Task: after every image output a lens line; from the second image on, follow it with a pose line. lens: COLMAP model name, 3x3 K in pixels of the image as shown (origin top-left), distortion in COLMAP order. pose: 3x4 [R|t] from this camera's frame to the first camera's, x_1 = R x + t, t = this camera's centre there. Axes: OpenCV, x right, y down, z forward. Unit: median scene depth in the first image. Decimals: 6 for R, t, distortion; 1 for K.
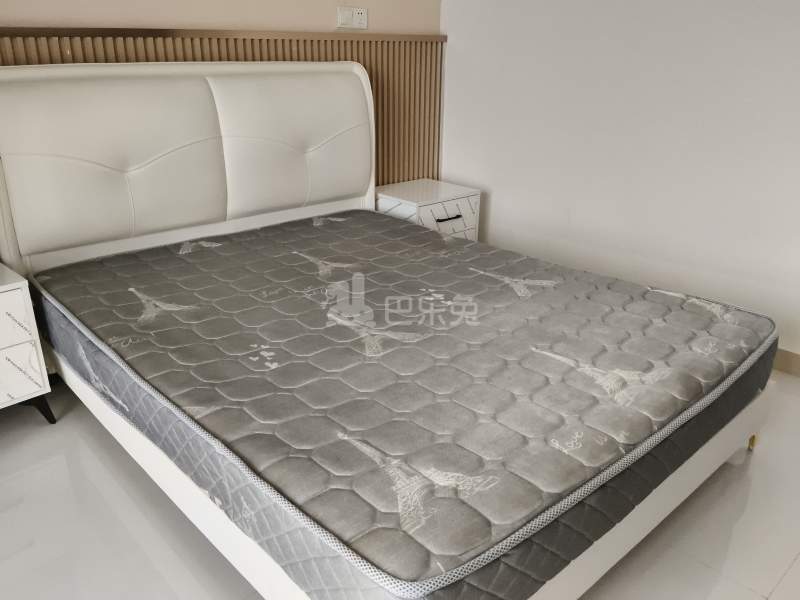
lens RADIAL K [[637.2, 0, 400.0], [0, 637.2, 300.0], [0, 0, 1]] dist [0.008843, 0.001939]
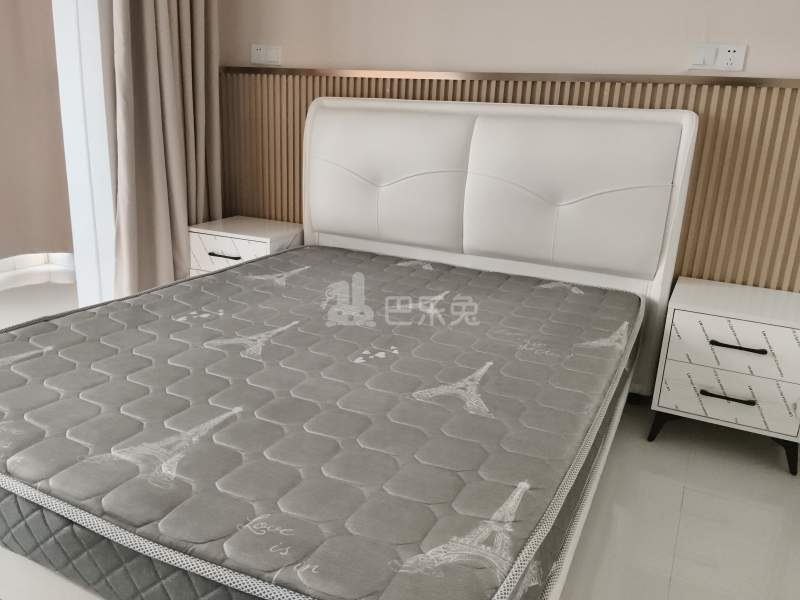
lens RADIAL K [[637.2, 0, 400.0], [0, 637.2, 300.0], [0, 0, 1]] dist [0.008843, 0.001939]
pose [[0.359644, 0.274294, -0.891863, 0.670265], [-0.381091, 0.915643, 0.127933, -0.160390], [0.851719, 0.293871, 0.433836, 0.533461]]
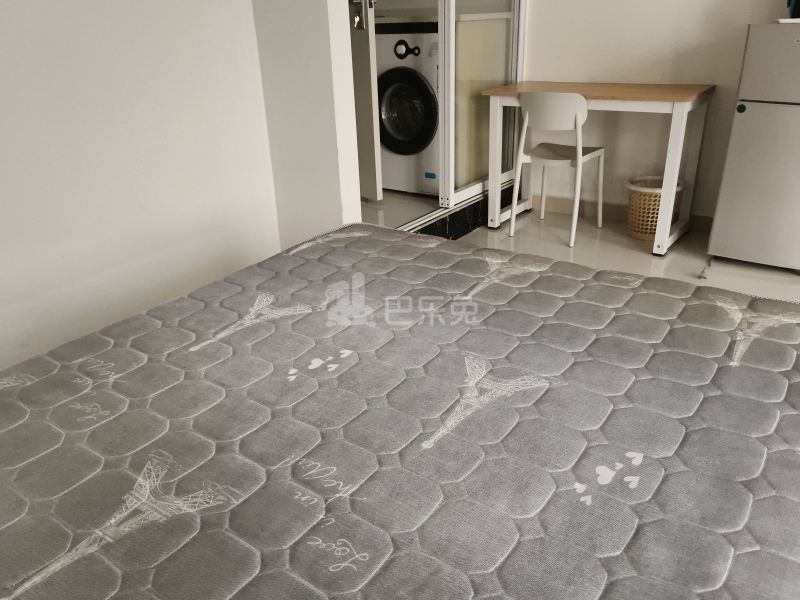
lens RADIAL K [[637.2, 0, 400.0], [0, 637.2, 300.0], [0, 0, 1]] dist [0.008843, 0.001939]
pose [[-0.211616, -0.388065, 0.897008, -0.441493], [0.382480, 0.811713, 0.441397, -0.267668], [-0.899404, 0.436495, -0.023344, 0.762120]]
